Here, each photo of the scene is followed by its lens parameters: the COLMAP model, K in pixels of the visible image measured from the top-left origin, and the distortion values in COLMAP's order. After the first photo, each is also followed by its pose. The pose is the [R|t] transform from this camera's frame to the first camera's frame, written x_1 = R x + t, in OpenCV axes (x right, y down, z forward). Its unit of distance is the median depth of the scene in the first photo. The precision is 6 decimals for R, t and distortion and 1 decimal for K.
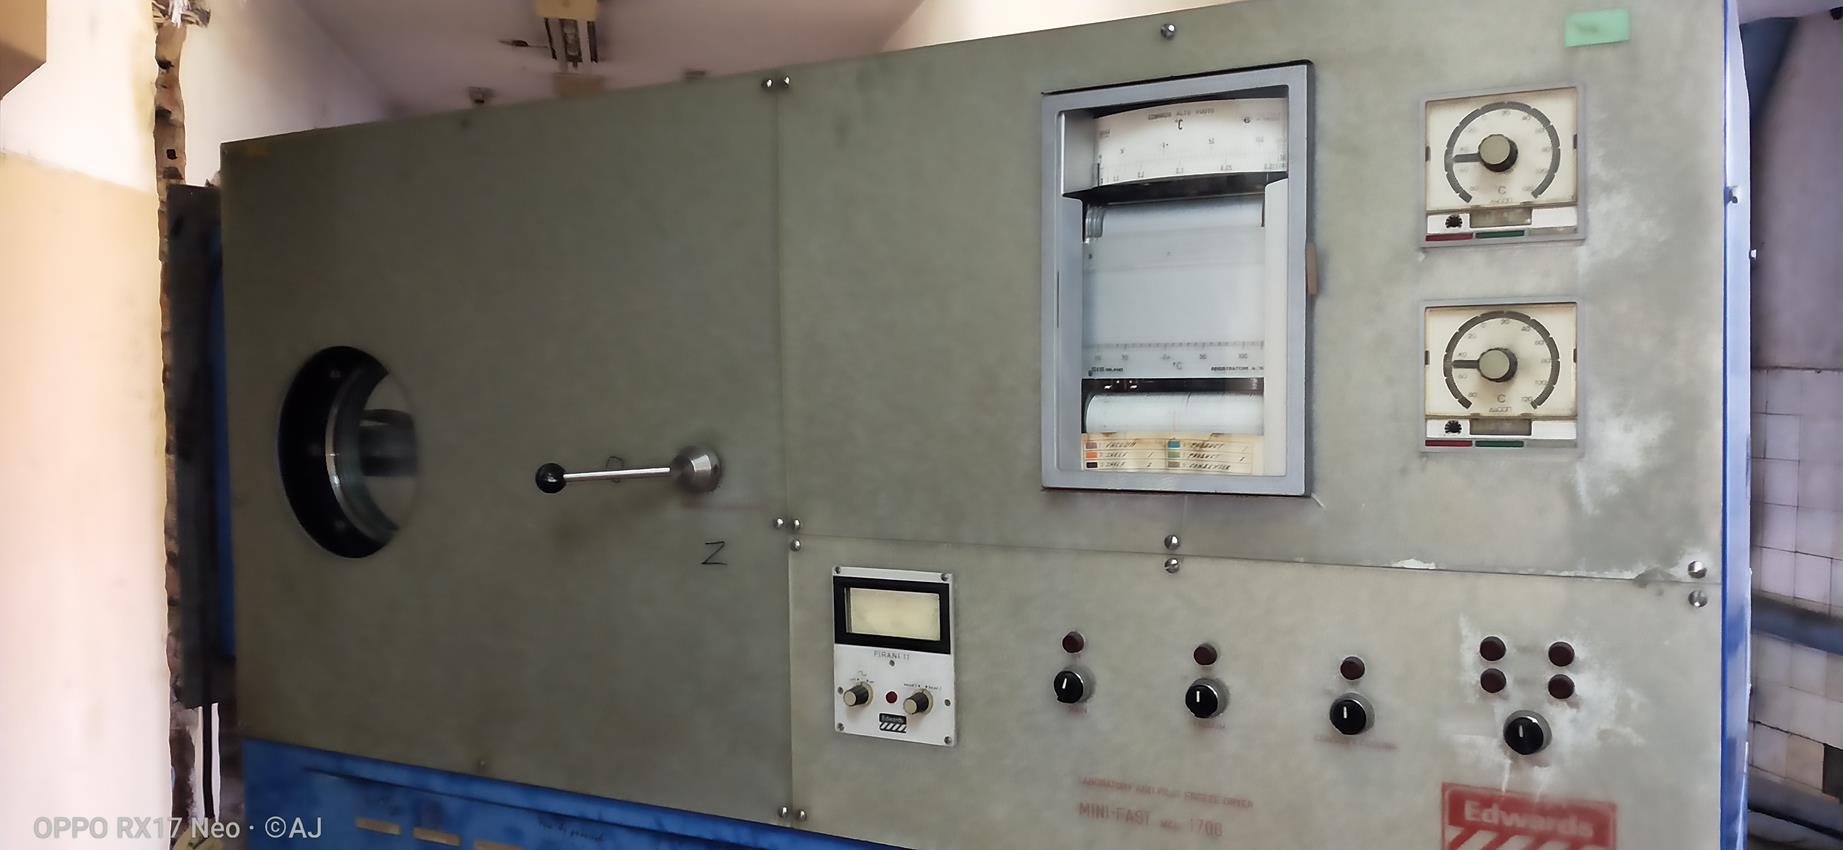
lens RADIAL K [[1496.3, 0, 929.2], [0, 1496.3, 418.3], [0, 0, 1]] dist [0.125490, -0.332390]
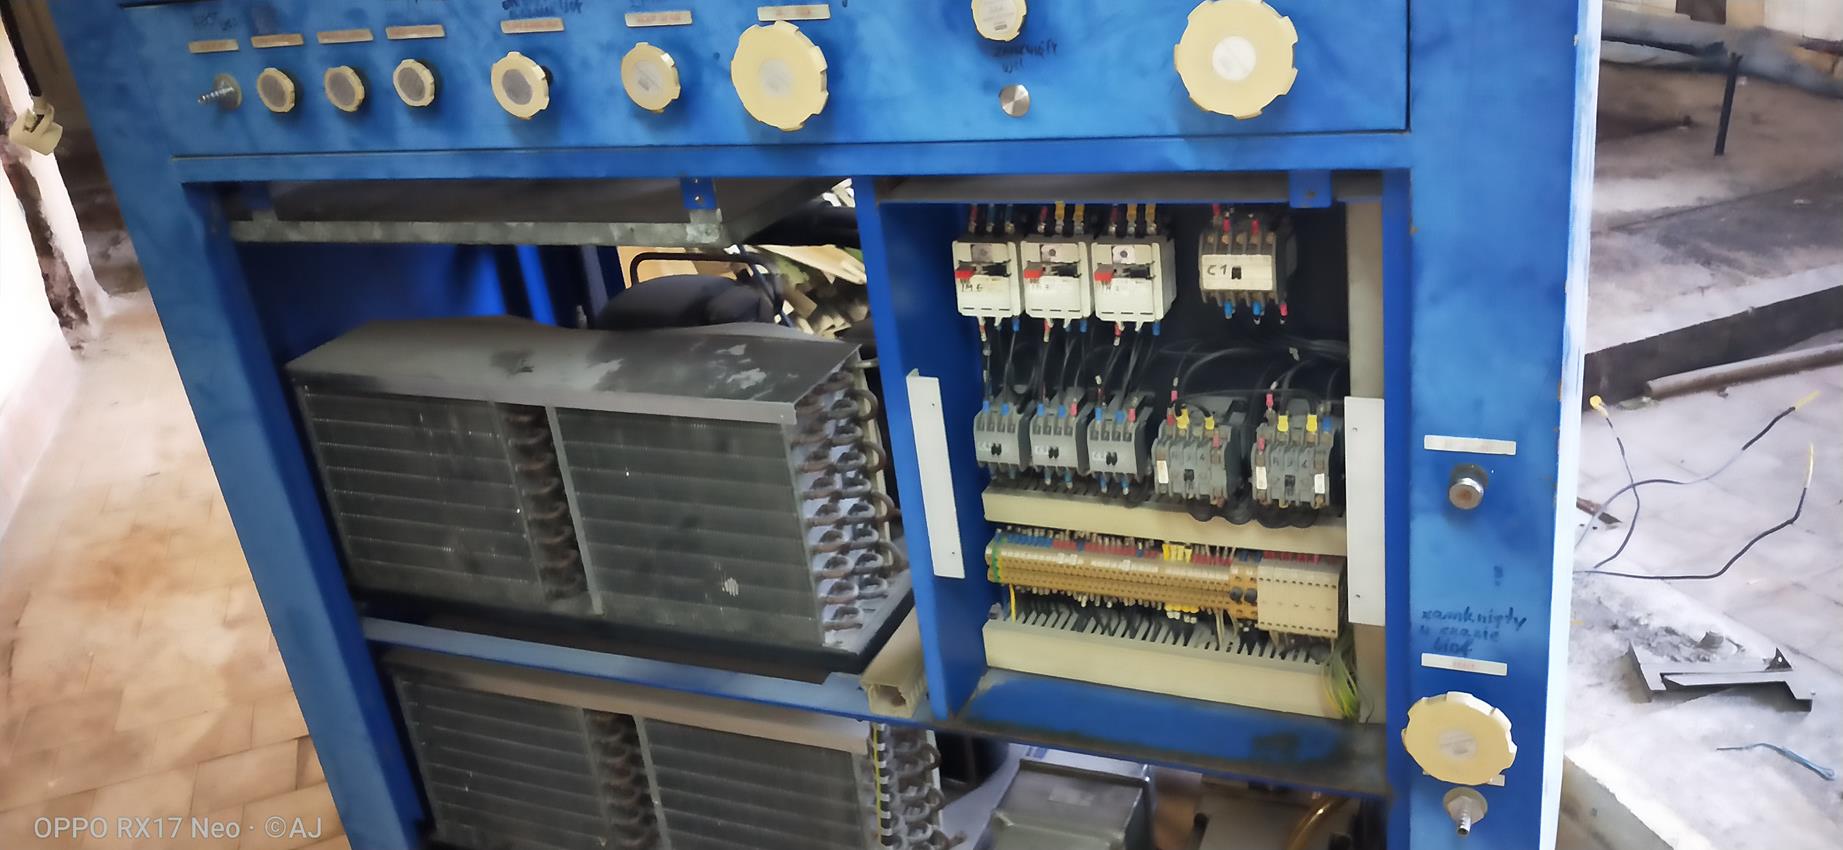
lens RADIAL K [[1496.3, 0, 929.2], [0, 1496.3, 418.3], [0, 0, 1]] dist [0.125490, -0.332390]
pose [[0.987442, -0.148274, 0.054526, -0.012171], [0.116105, 0.915163, 0.386001, 0.235507], [-0.107134, -0.374823, 0.920885, -0.003456]]
